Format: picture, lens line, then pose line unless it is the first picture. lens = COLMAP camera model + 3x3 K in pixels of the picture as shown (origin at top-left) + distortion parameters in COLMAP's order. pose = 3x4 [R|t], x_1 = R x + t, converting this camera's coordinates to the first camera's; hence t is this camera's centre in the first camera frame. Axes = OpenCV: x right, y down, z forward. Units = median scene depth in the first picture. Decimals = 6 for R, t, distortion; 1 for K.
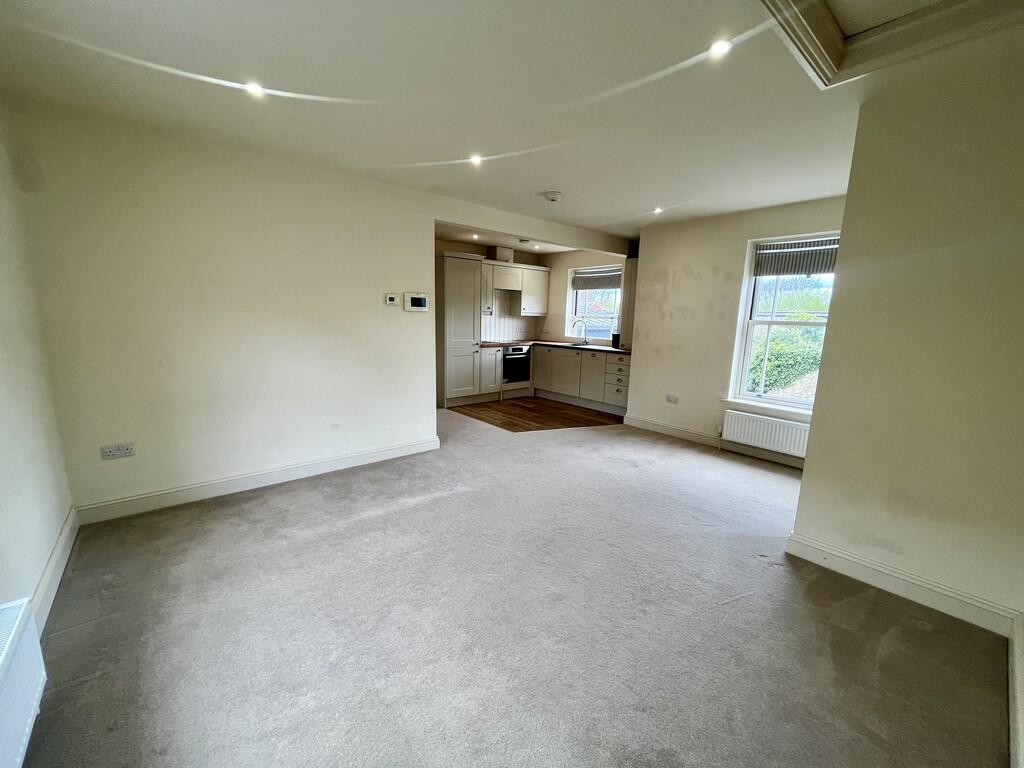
lens RADIAL K [[411.9, 0, 509.3], [0, 411.9, 385.3], [0, 0, 1]] dist [0.001193, -0.000414]
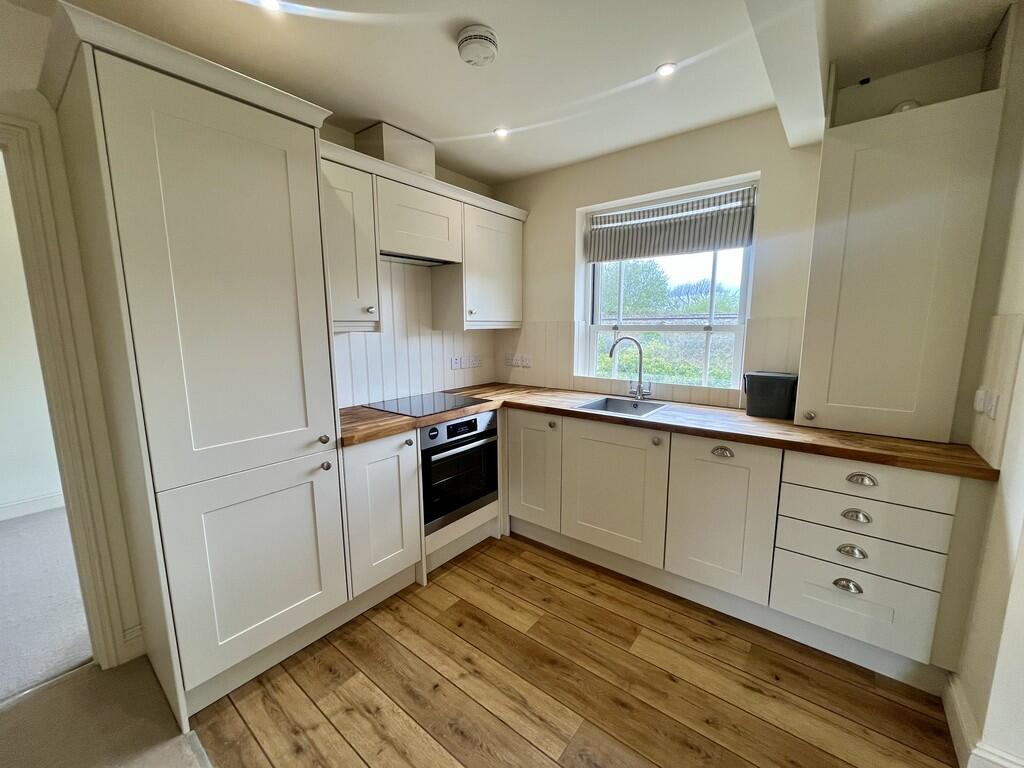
lens RADIAL K [[411.9, 0, 509.4], [0, 411.9, 389.4], [0, 0, 1]] dist [0.001193, -0.000414]
pose [[0.980294, -0.059829, 0.188267, -0.005136], [0.062300, 0.998031, -0.007230, -0.112796], [-0.187464, 0.018817, 0.982091, 0.644368]]
